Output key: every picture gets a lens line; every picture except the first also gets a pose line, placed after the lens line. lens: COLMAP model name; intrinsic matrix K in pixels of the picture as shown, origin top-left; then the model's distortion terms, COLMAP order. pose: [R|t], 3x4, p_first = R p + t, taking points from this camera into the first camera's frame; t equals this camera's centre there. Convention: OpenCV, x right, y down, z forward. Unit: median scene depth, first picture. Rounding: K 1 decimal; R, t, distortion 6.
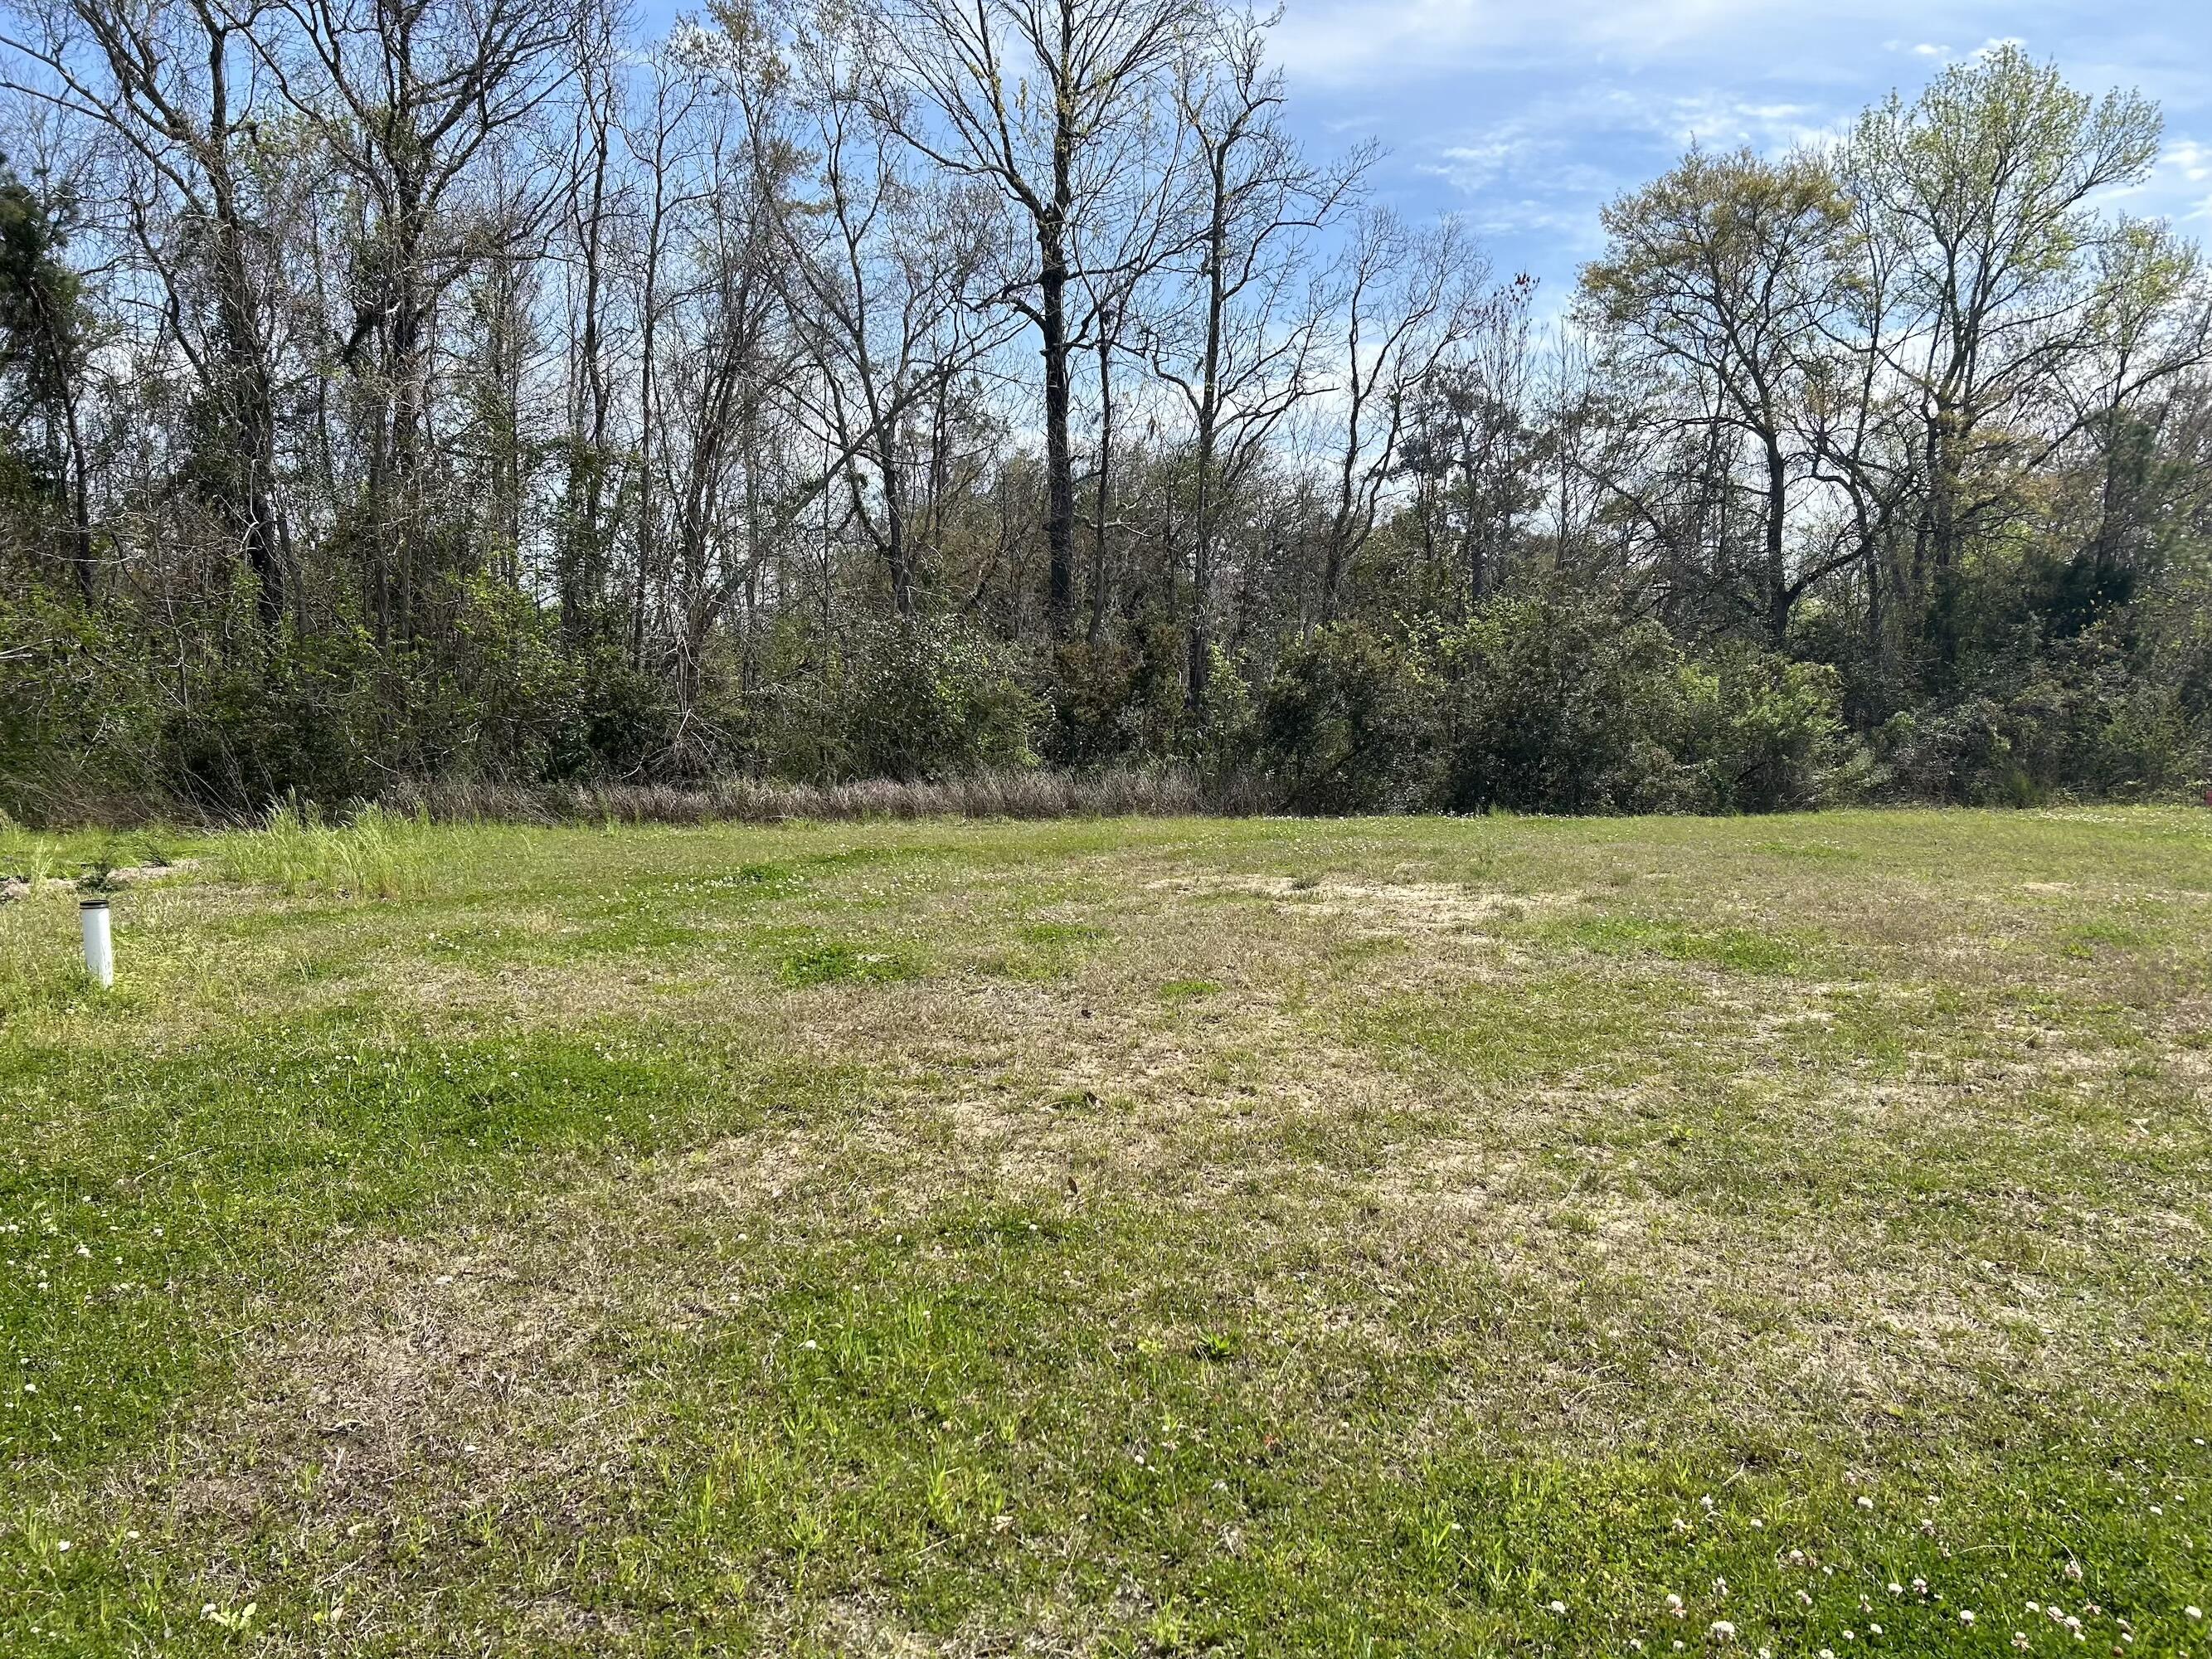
lens RADIAL K [[1851.3, 0, 1053.4], [0, 1851.3, 836.3], [0, 0, 1]] dist [0.082181, -0.049808]
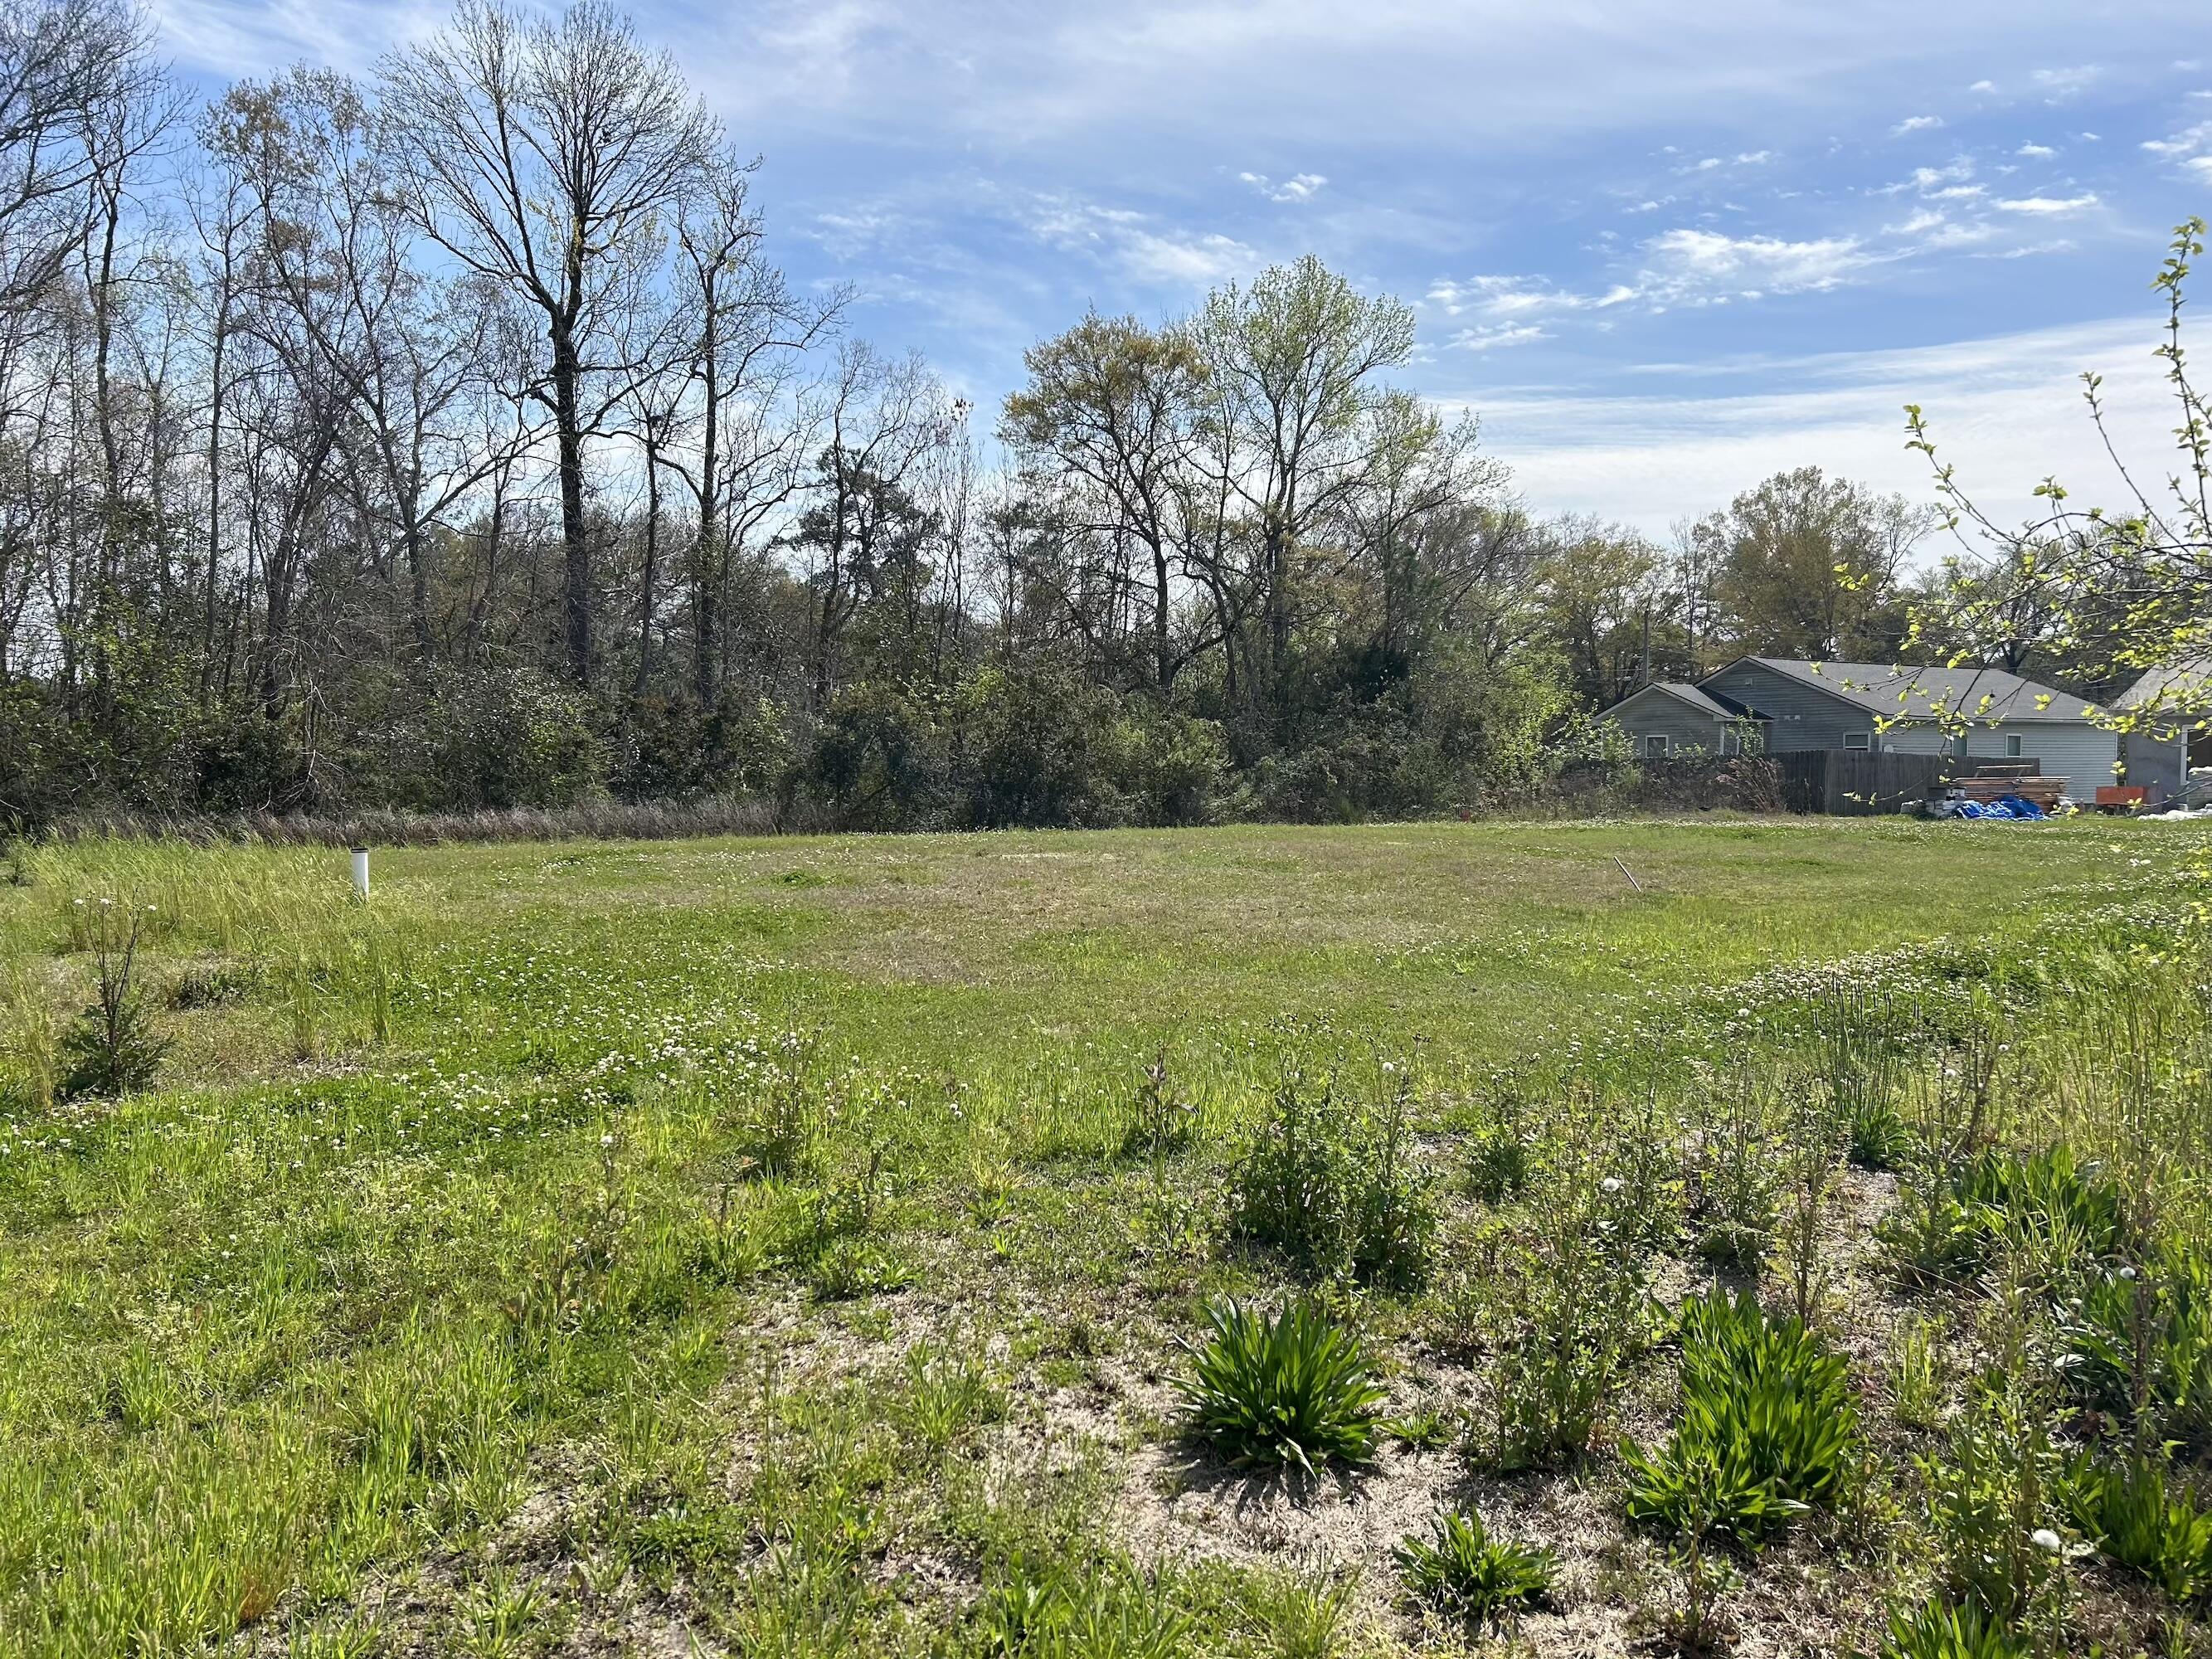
lens RADIAL K [[1789.5, 0, 1058.0], [0, 1789.5, 837.3], [0, 0, 1]] dist [0.139954, -0.122622]
pose [[0.945161, -0.013918, 0.326307, -0.080421], [0.023003, 0.999447, -0.024001, 0.014166], [-0.325793, 0.030191, 0.944959, -0.122224]]
